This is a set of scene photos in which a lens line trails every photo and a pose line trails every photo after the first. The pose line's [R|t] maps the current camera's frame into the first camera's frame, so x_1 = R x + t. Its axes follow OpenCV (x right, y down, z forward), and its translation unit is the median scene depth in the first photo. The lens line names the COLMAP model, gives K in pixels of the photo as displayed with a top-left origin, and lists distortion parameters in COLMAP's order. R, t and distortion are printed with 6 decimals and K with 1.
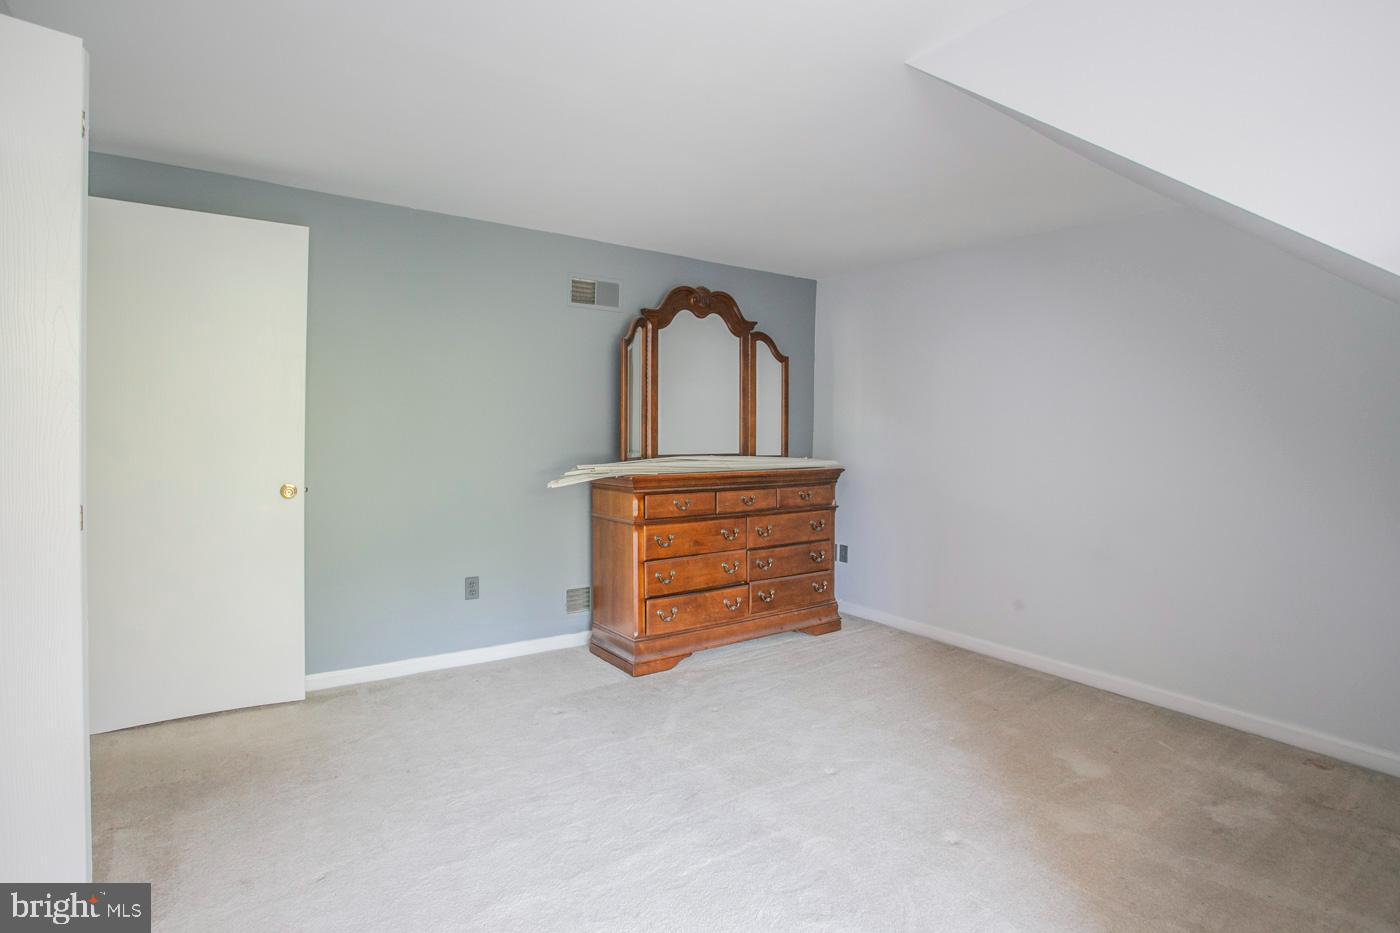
lens RADIAL K [[681.9, 0, 678.9], [0, 681.9, 457.1], [0, 0, 1]] dist [-0.022042, 0.000182]
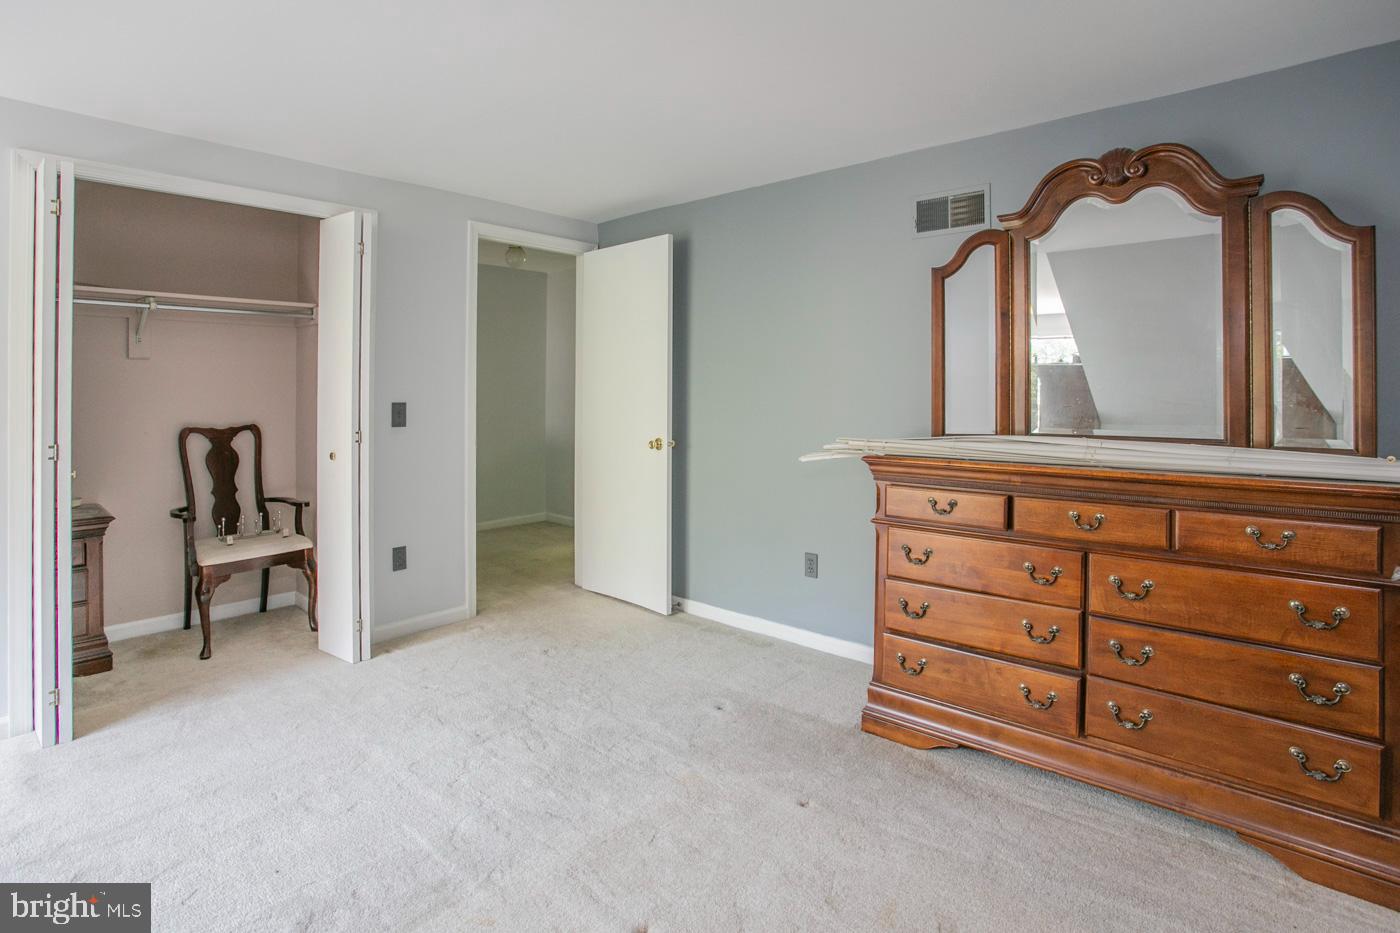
lens RADIAL K [[708.4, 0, 700.8], [0, 708.4, 394.0], [0, 0, 1]] dist [-0.003089, -0.000427]
pose [[0.265033, -0.015303, -0.964118, 0.547516], [-0.038036, 0.998930, -0.026312, -0.011065], [0.963489, 0.043644, 0.264167, 0.532628]]
